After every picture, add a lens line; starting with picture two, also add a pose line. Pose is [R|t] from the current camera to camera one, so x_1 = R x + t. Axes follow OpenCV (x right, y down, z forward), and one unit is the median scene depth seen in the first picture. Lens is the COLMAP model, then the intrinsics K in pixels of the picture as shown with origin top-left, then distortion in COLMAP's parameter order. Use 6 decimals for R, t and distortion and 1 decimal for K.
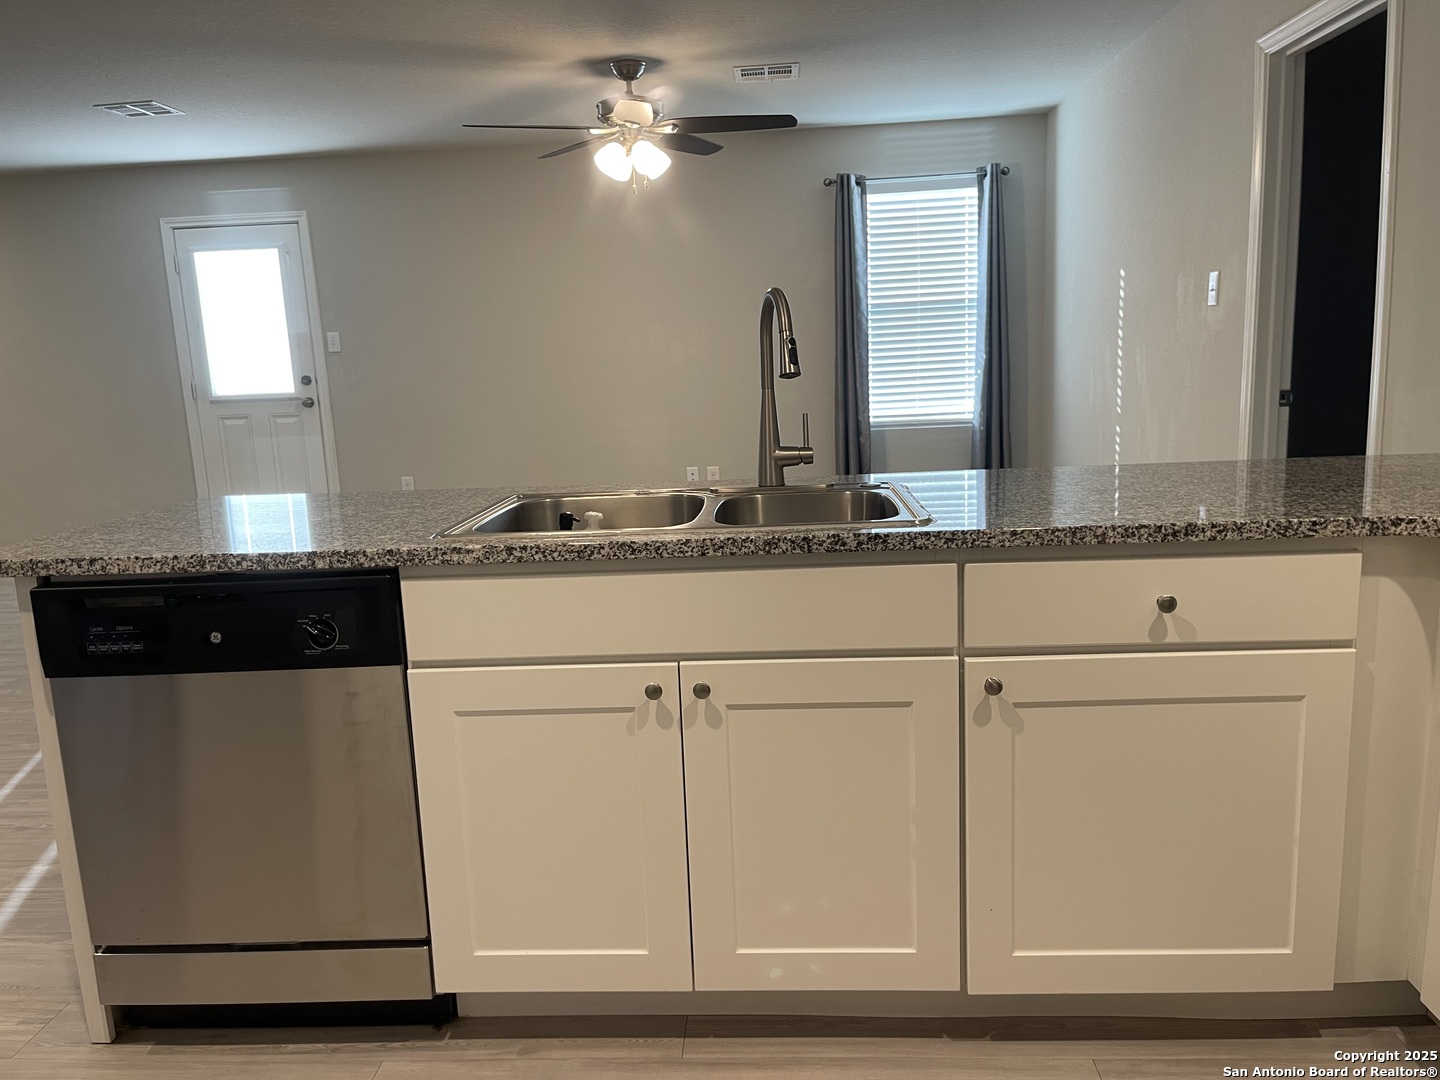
lens RADIAL K [[1085.5, 0, 721.1], [0, 1085.5, 556.4], [0, 0, 1]] dist [0.082969, -0.066131]
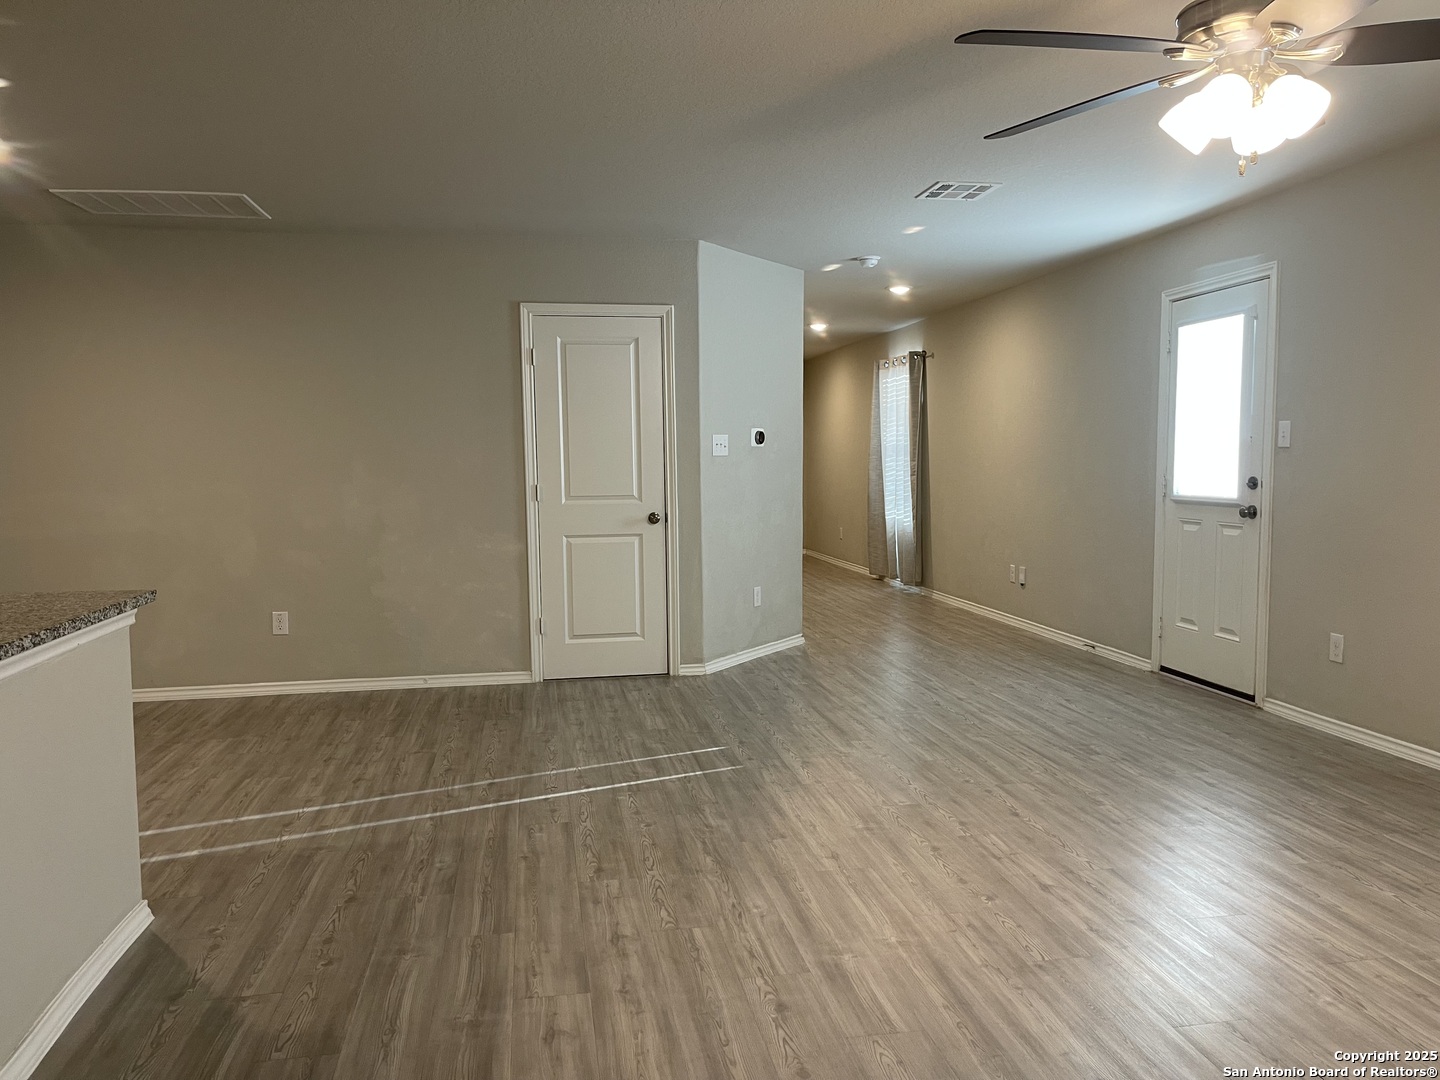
lens RADIAL K [[1085.5, 0, 721.1], [0, 1085.5, 556.4], [0, 0, 1]] dist [0.082969, -0.066131]
pose [[0.245078, 0.134415, -0.960140, 0.280446], [-0.178056, 0.979737, 0.091710, -0.121346], [0.953013, 0.148483, 0.264045, 0.483354]]
